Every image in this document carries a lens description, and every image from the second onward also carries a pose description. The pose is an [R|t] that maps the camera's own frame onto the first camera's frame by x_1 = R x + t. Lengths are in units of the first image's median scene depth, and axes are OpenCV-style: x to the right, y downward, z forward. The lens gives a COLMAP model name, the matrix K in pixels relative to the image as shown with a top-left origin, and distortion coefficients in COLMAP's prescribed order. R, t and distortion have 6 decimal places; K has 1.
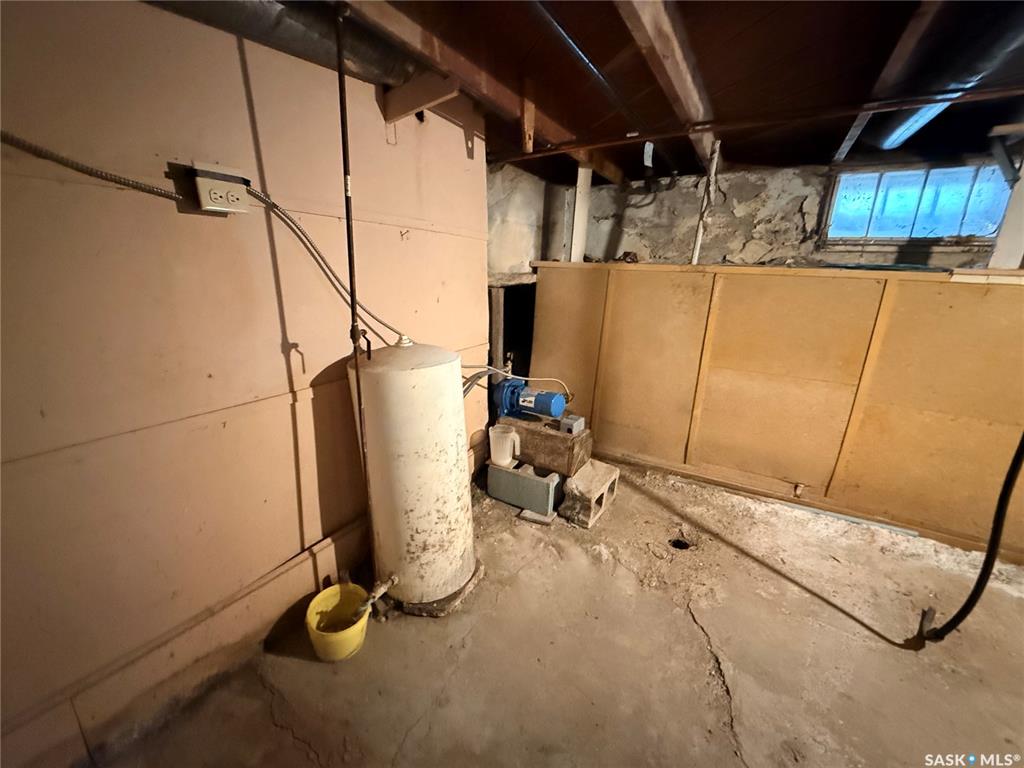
lens RADIAL K [[407.2, 0, 509.2], [0, 407.2, 380.0], [0, 0, 1]] dist [-0.000181, 0.000004]
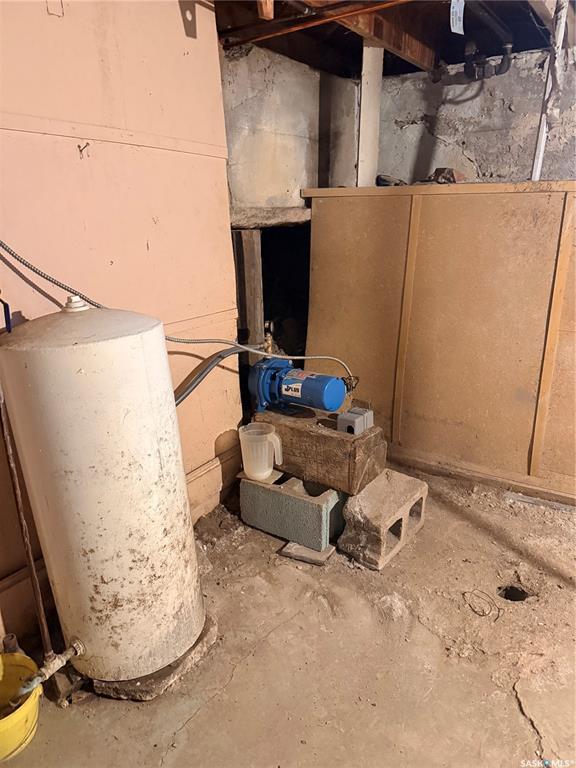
lens RADIAL K [[541.2, 0, 287.4], [0, 541.2, 378.8], [0, 0, 1]] dist [0.032903, -0.043572]
pose [[0.997839, -0.023603, -0.061321, 0.095815], [0.025349, 0.999290, 0.027858, 0.008219], [0.060620, -0.029352, 0.997729, 0.069614]]
